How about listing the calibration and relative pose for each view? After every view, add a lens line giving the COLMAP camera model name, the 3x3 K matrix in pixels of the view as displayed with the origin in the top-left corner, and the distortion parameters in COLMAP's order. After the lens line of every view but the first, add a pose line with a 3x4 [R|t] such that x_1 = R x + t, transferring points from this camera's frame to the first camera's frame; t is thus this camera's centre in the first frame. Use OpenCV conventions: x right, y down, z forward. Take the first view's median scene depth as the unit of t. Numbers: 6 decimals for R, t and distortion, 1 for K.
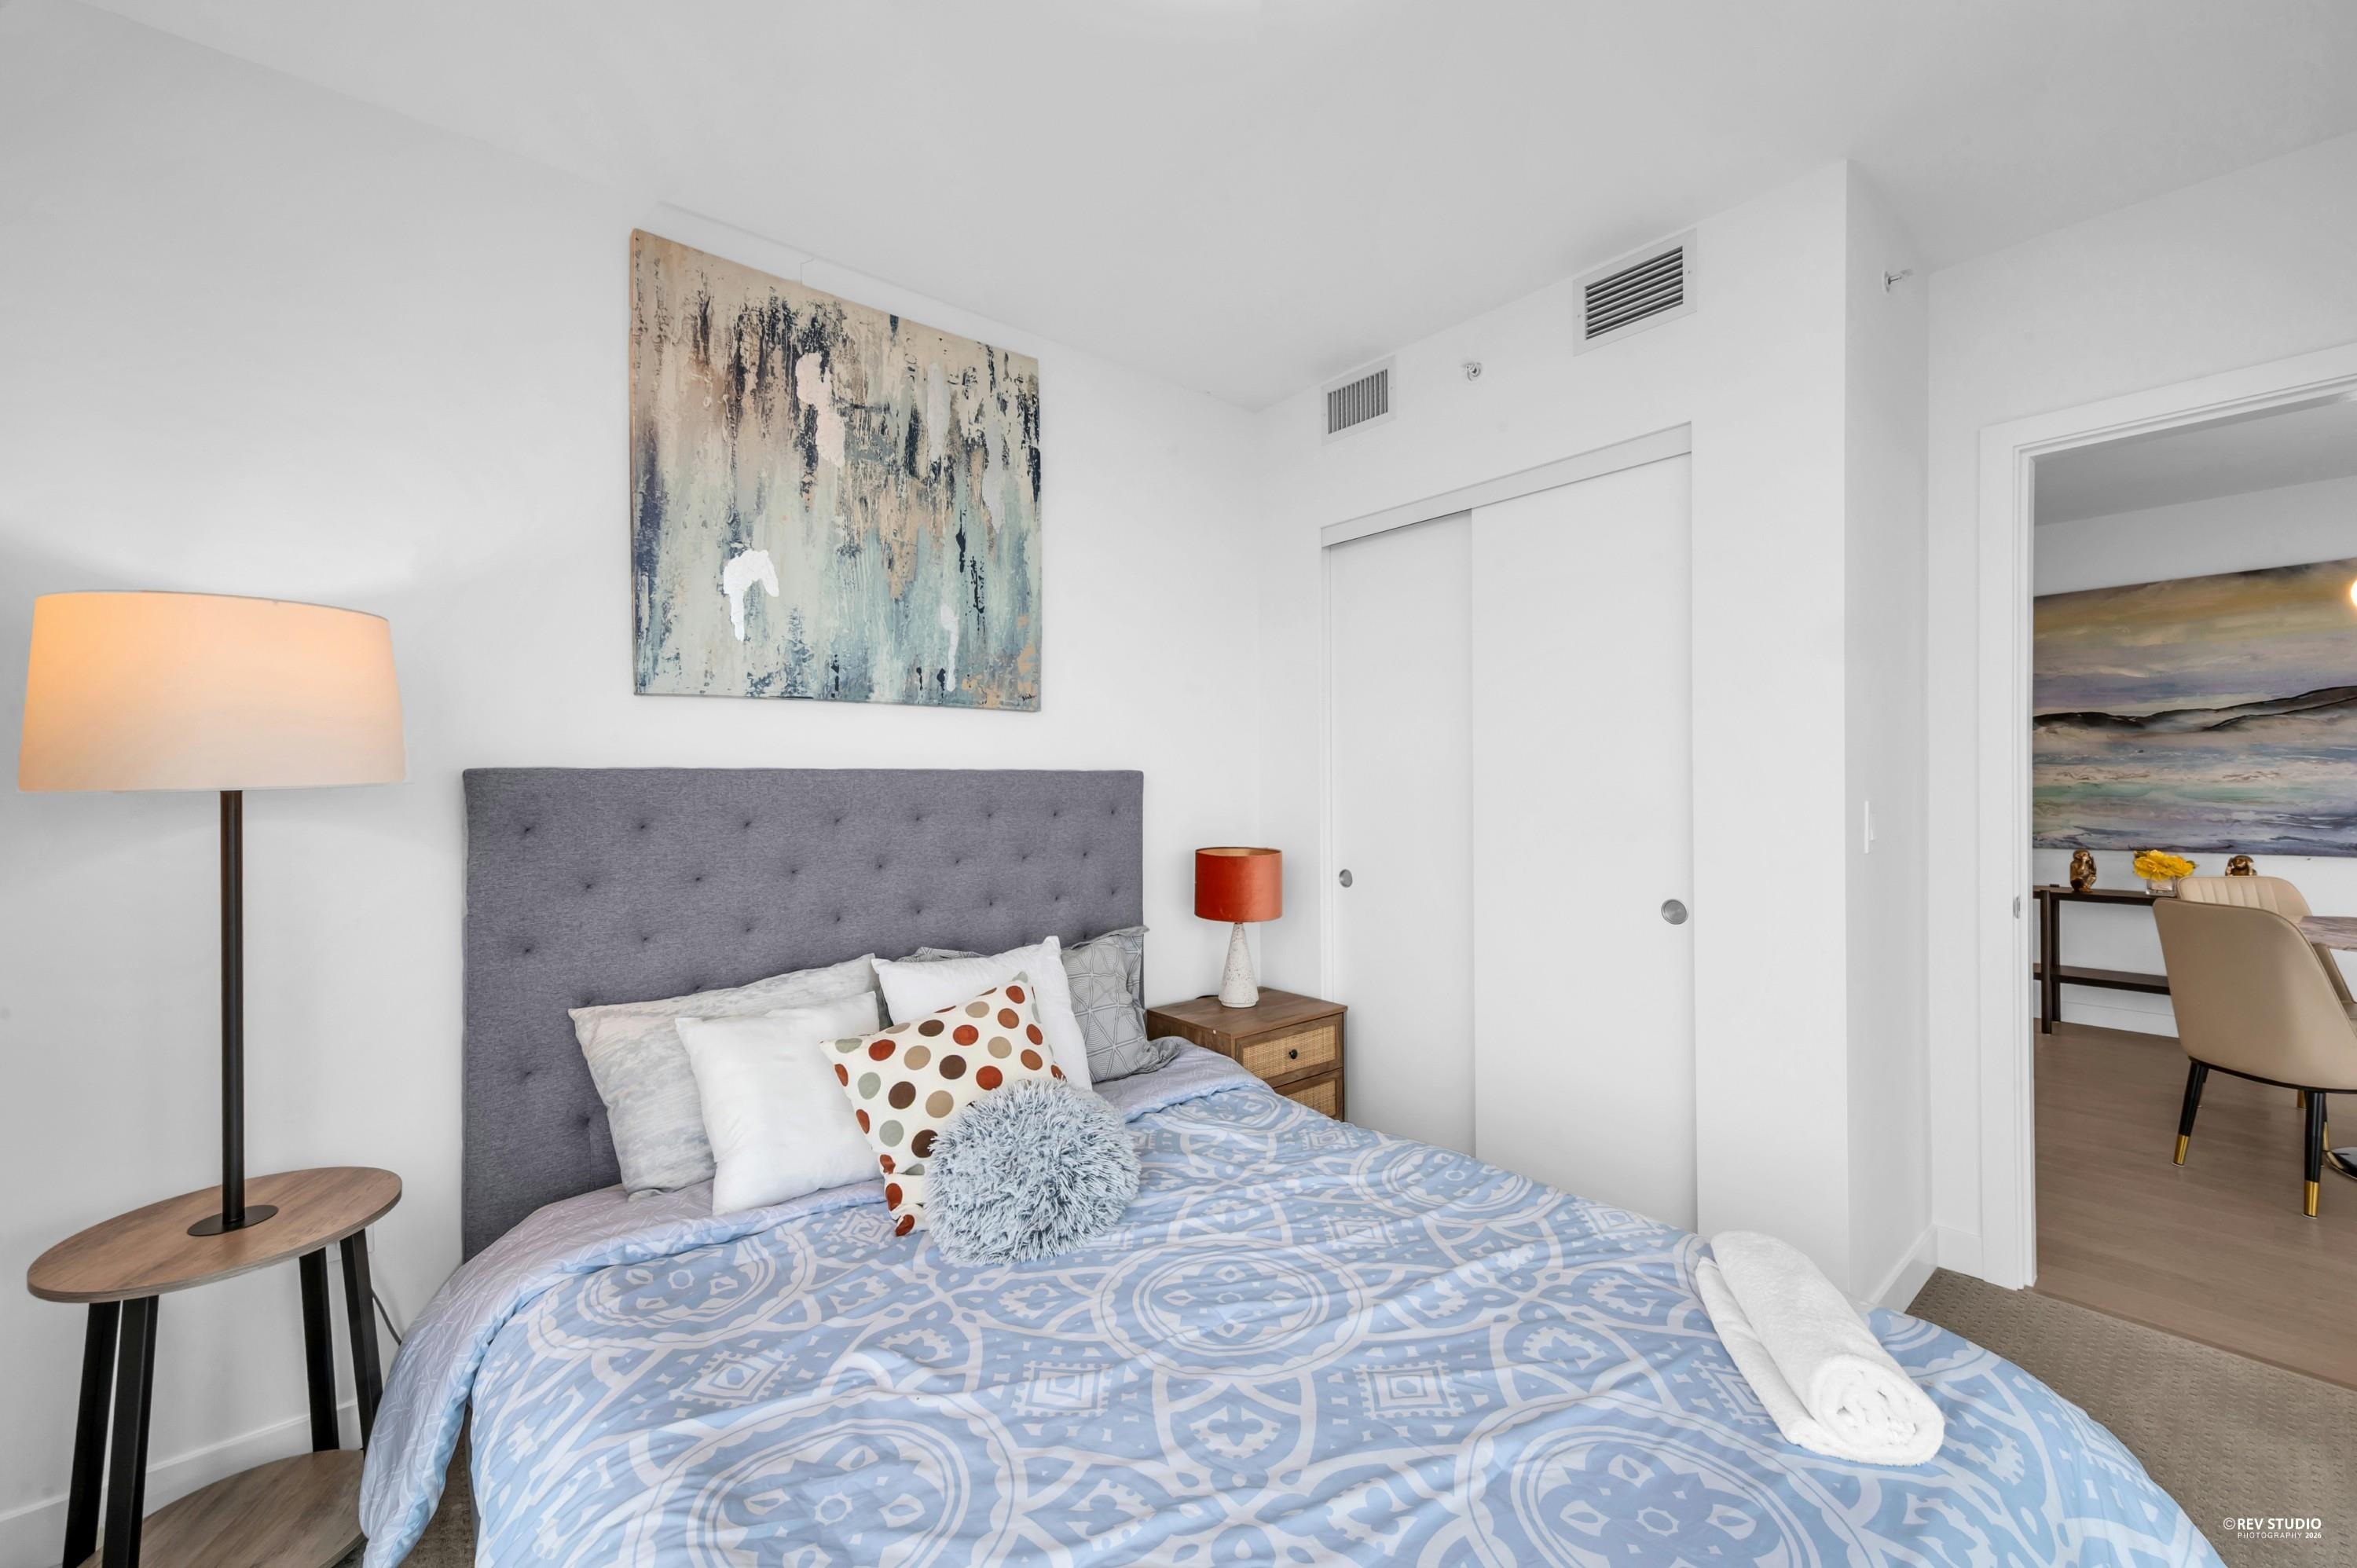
lens RADIAL K [[925.9, 0, 1184.4], [0, 925.9, 771.8], [0, 0, 1]] dist [-0.001399, 0.000206]
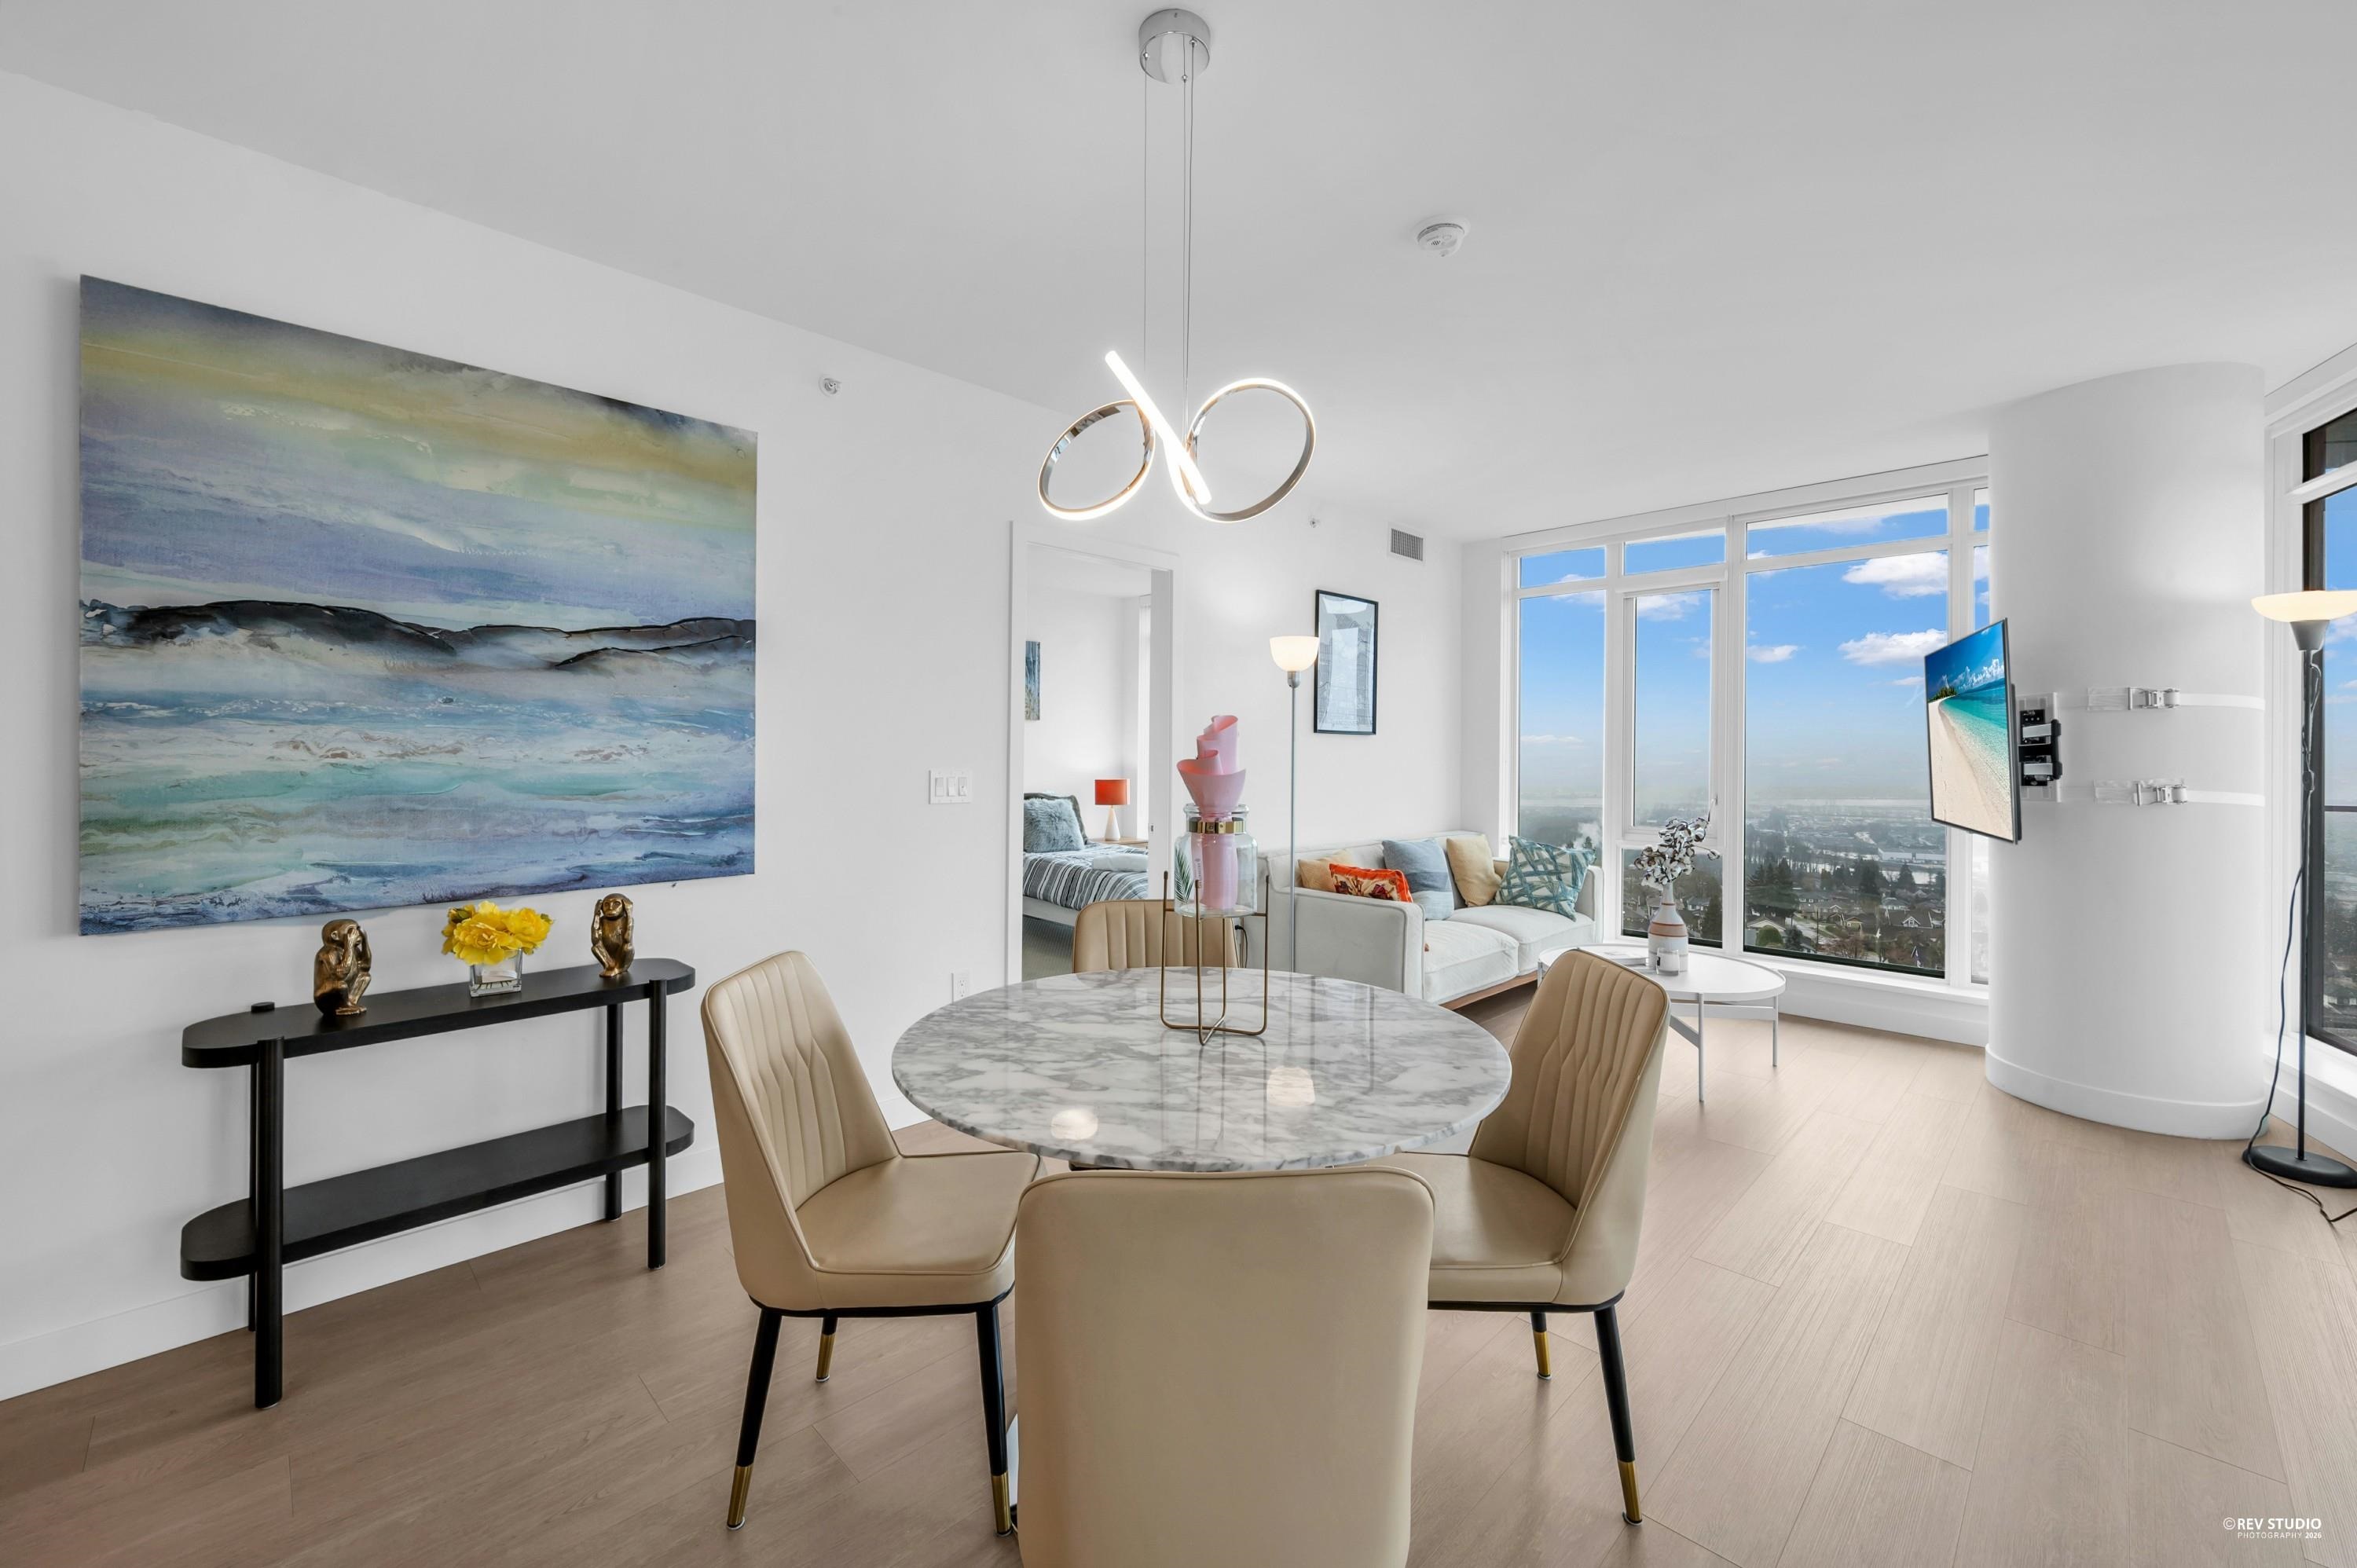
lens RADIAL K [[940.4, 0, 1174.4], [0, 940.4, 751.4], [0, 0, 1]] dist [-0.001517, 0.000038]
pose [[-0.087724, 0.007381, 0.996117, 0.509410], [-0.015699, 0.999838, -0.008791, 0.003326], [-0.996021, -0.016409, -0.087594, 0.667639]]
